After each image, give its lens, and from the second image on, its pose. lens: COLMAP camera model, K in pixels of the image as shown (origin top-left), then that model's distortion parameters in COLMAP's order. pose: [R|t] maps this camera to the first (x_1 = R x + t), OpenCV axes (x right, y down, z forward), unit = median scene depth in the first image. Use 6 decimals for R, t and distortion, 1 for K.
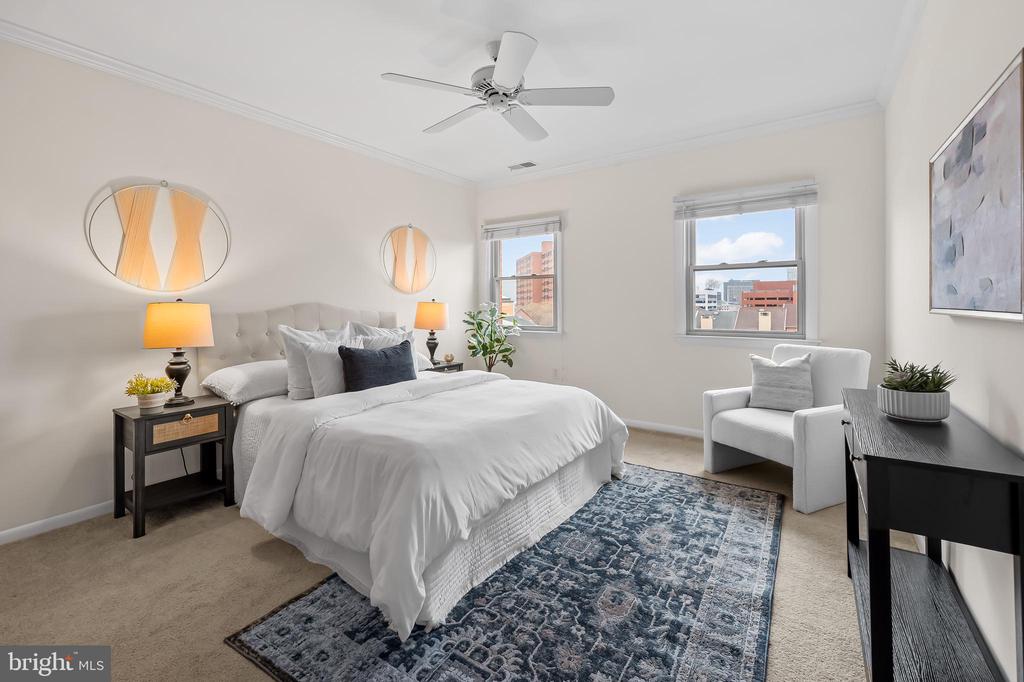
lens RADIAL K [[425.9, 0, 512.8], [0, 425.9, 315.5], [0, 0, 1]] dist [-0.003654, -0.000312]
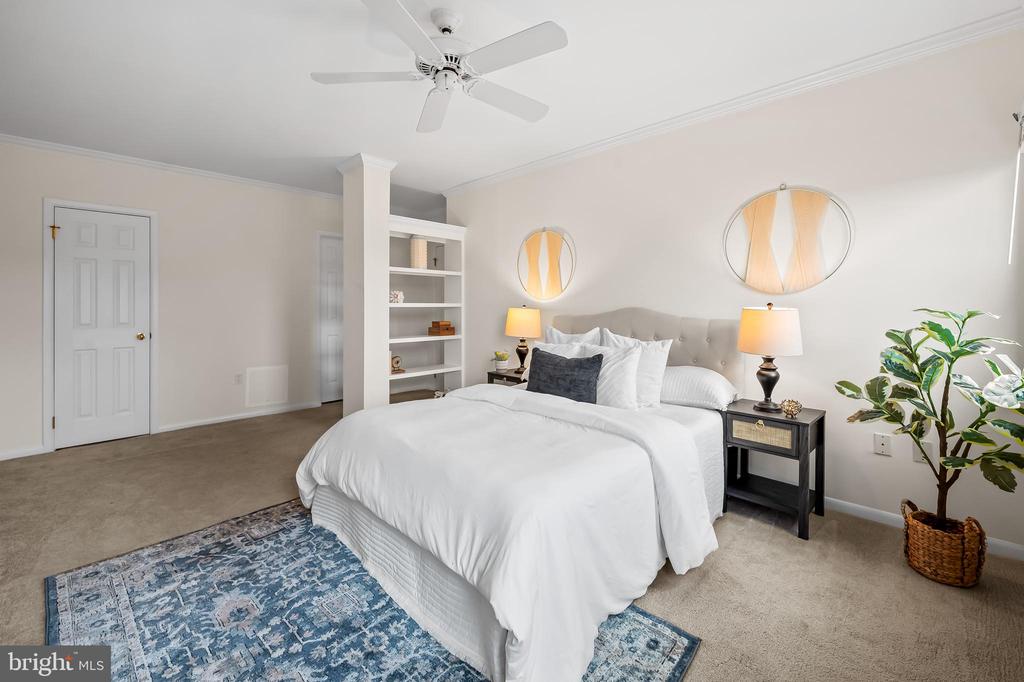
lens RADIAL K [[433.1, 0, 513.8], [0, 433.1, 308.6], [0, 0, 1]] dist [-0.023362, -0.000345]
pose [[-0.148198, -0.004892, -0.988946, 0.864930], [-0.043303, 0.999061, 0.001547, -0.028061], [0.988009, 0.043053, -0.148271, 1.364017]]
